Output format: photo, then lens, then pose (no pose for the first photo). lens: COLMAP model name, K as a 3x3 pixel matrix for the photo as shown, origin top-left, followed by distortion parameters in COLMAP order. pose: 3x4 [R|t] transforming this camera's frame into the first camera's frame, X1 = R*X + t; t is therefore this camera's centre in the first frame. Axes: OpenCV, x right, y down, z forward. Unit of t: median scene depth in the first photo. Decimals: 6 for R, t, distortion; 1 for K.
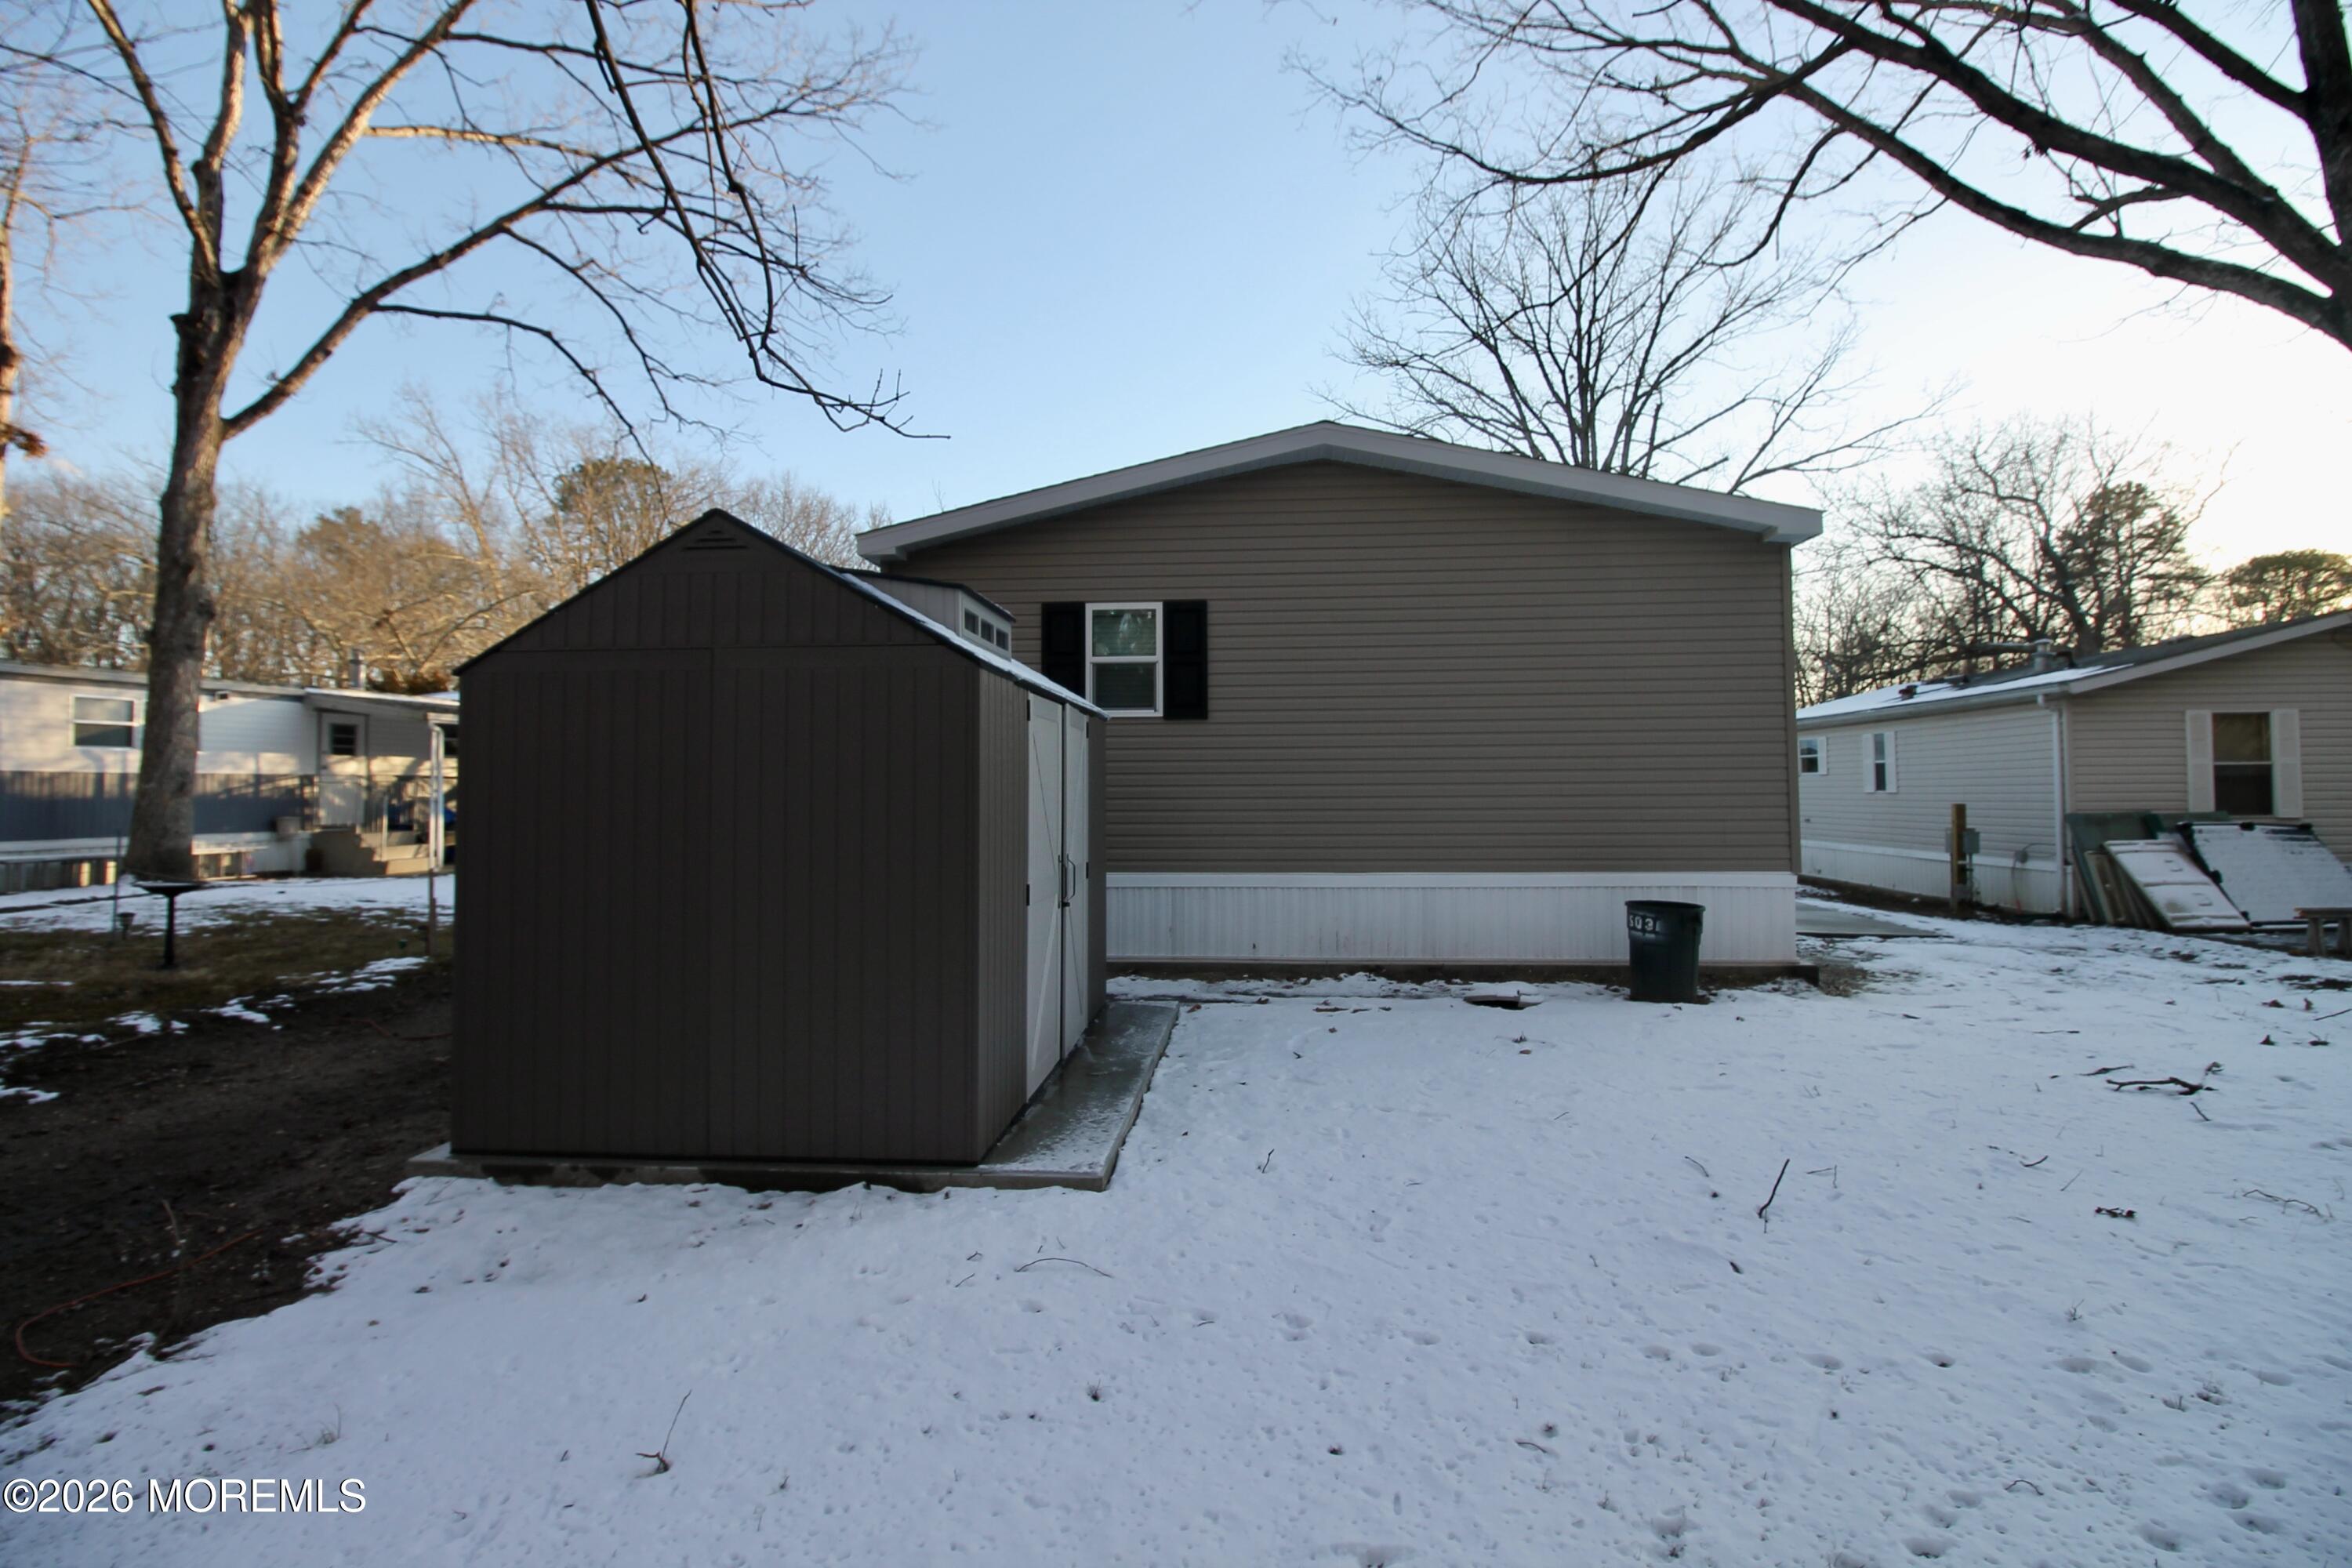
lens RADIAL K [[1111.3, 0, 1181.8], [0, 1111.3, 771.2], [0, 0, 1]] dist [-0.000132, -0.012433]
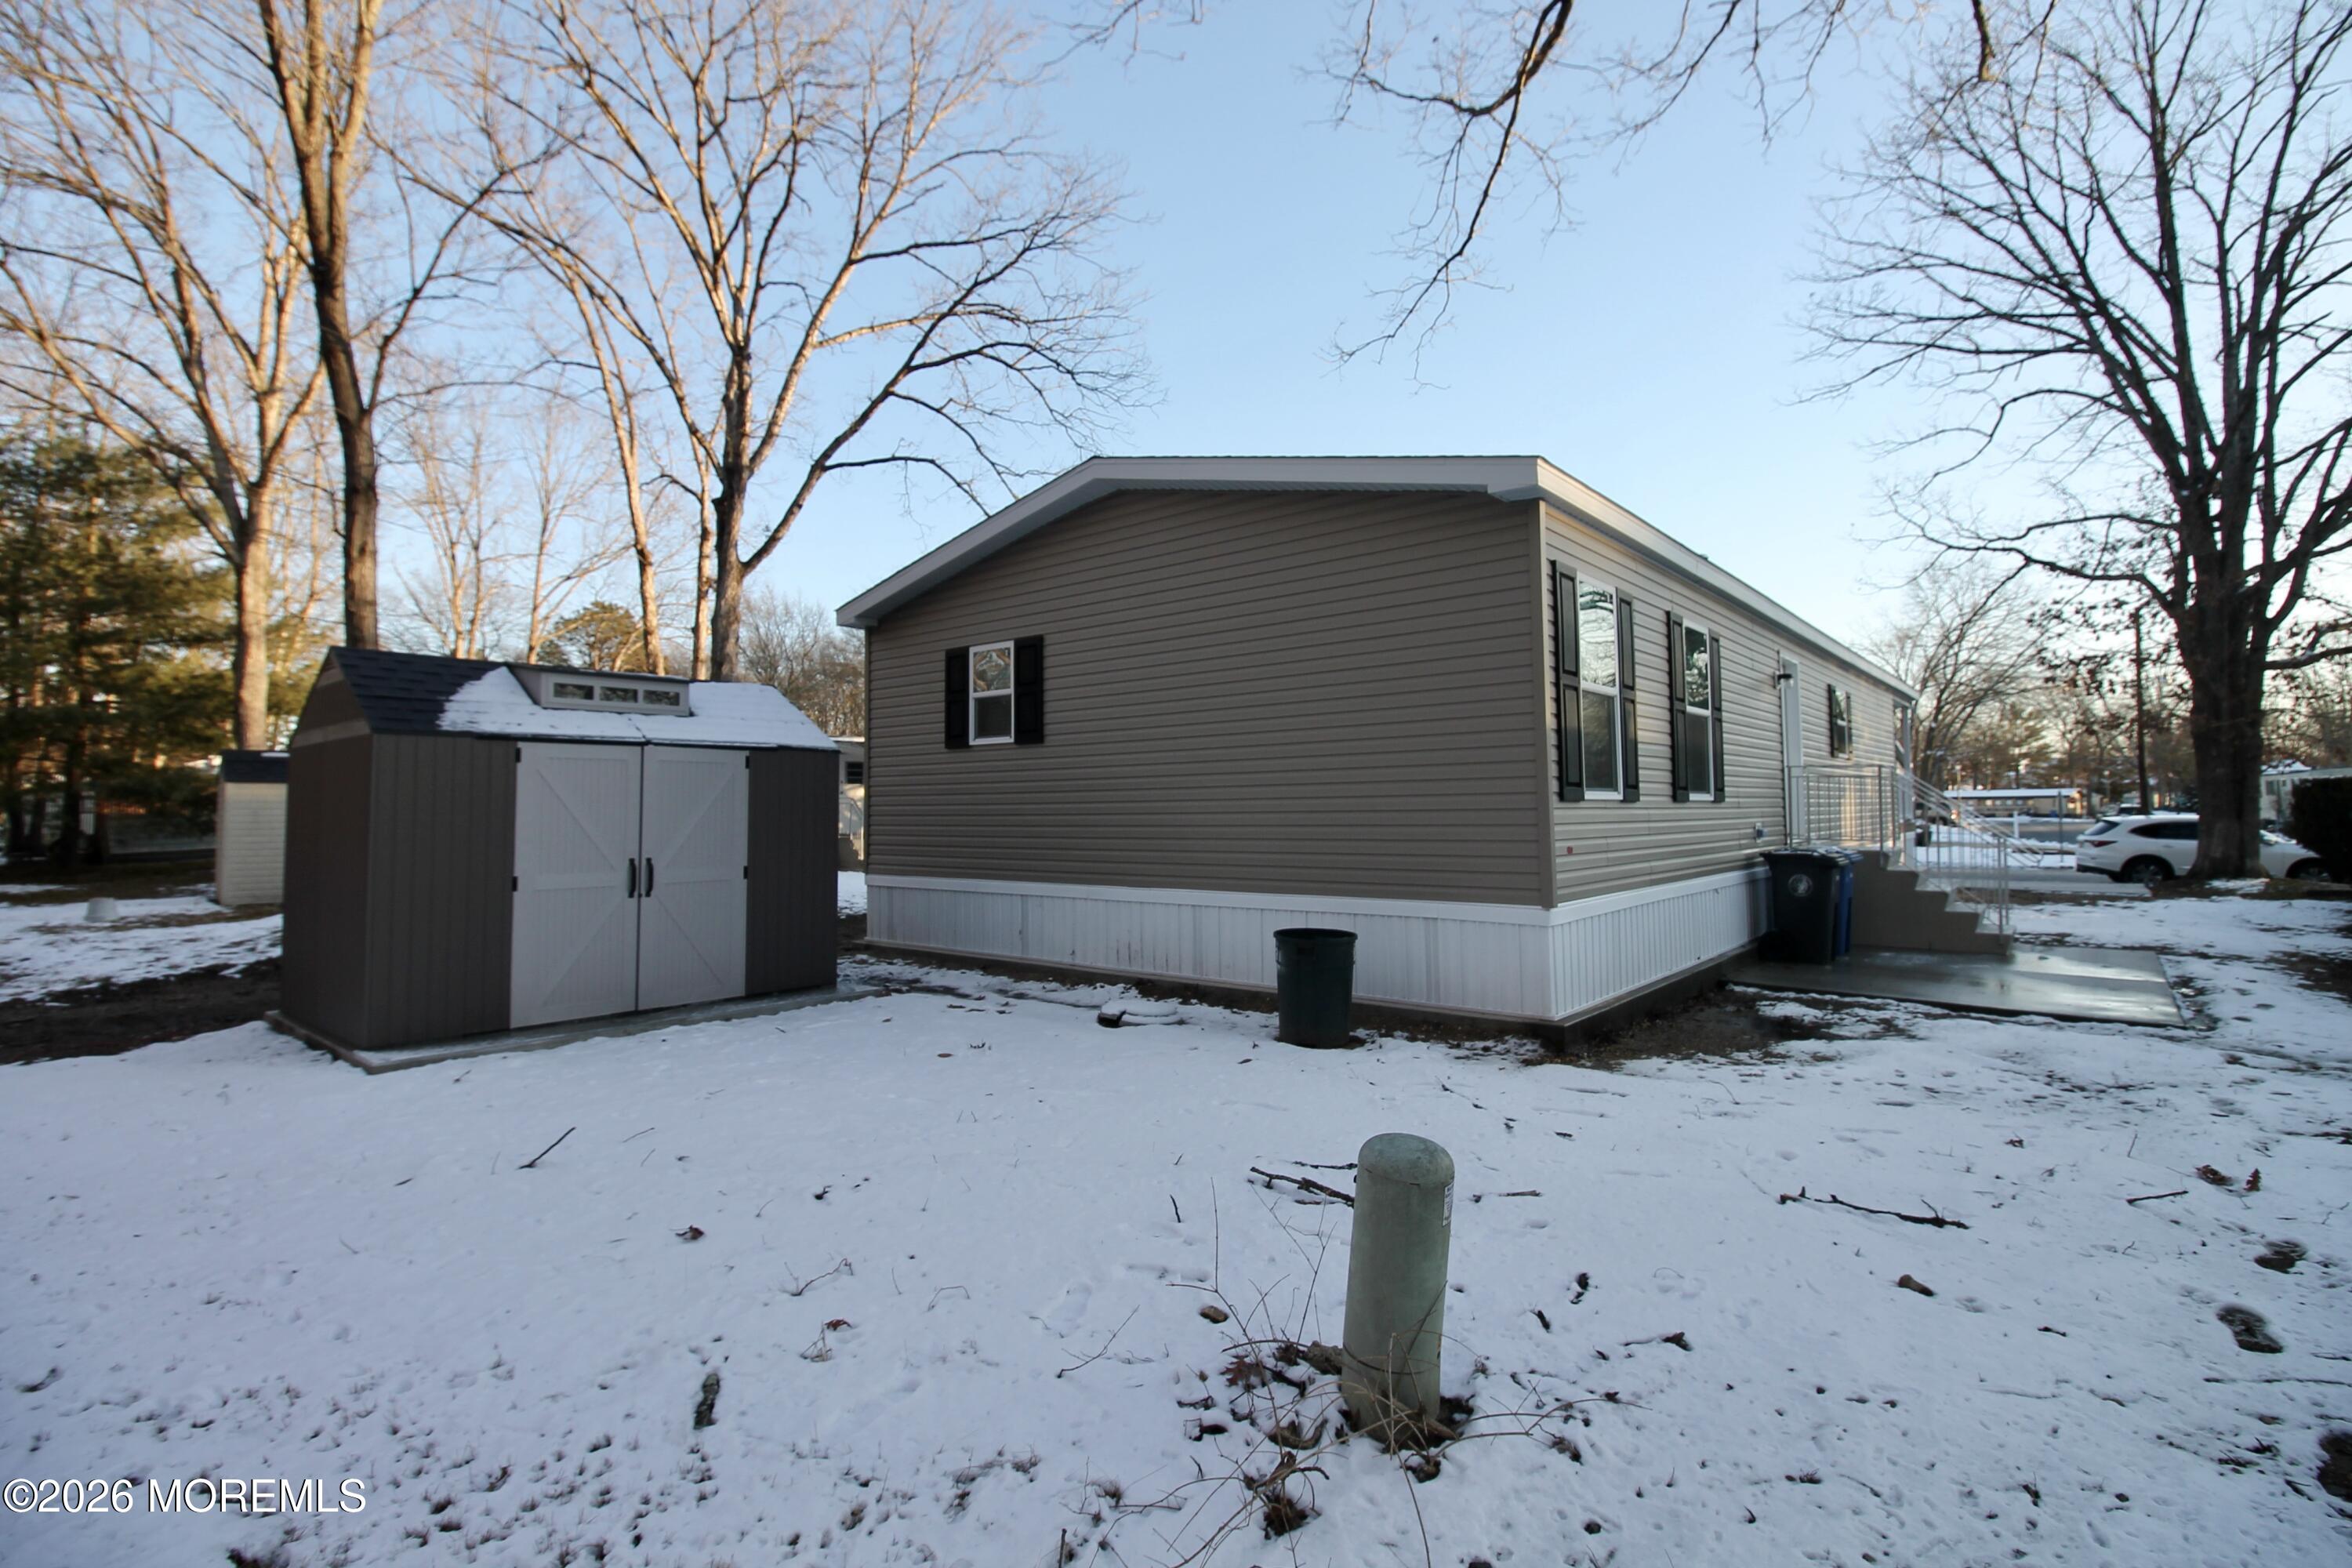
lens RADIAL K [[1111.3, 0, 1178.5], [0, 1111.3, 772.2], [0, 0, 1]] dist [-0.000132, -0.012433]
pose [[0.810872, -0.024199, -0.584723, 0.754169], [0.017819, 0.999702, -0.016662, 0.003209], [0.584952, 0.003091, 0.811062, 0.178948]]
